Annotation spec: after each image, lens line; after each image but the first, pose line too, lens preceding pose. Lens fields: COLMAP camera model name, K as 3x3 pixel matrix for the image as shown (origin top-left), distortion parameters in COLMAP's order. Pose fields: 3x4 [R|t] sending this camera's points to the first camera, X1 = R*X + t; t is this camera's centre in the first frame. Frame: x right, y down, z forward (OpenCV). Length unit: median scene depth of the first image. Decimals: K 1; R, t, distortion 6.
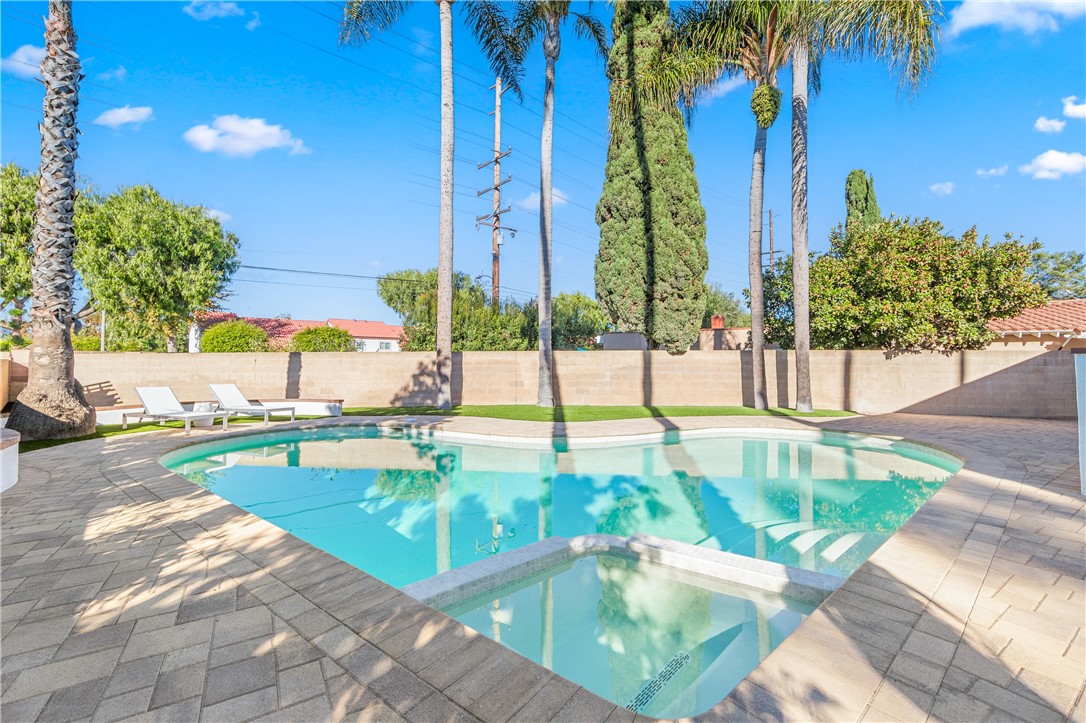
lens RADIAL K [[436.6, 0, 564.8], [0, 436.6, 356.0], [0, 0, 1]] dist [-0.002197, -0.000084]
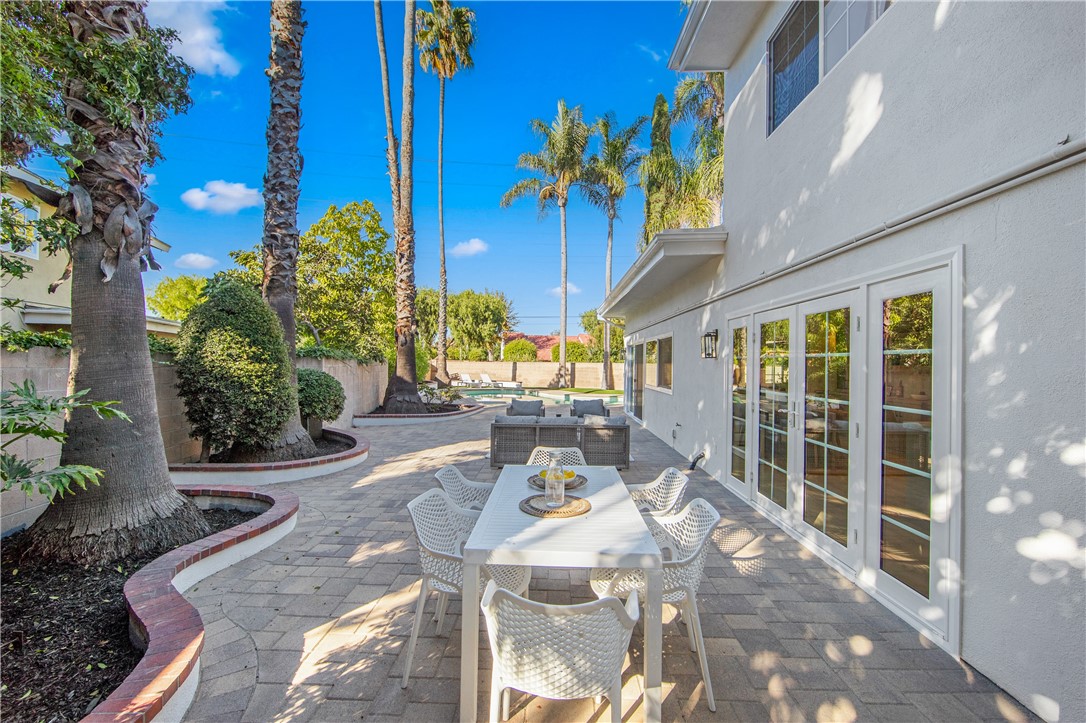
lens RADIAL K [[429.7, 0, 543.0], [0, 429.7, 361.5], [0, 0, 1]] dist [-0.010351, 0.000399]
pose [[0.807386, 0.009494, -0.589948, 0.868412], [-0.010539, 0.999943, 0.001668, -0.019061], [0.589930, 0.004871, 0.807440, -0.760502]]
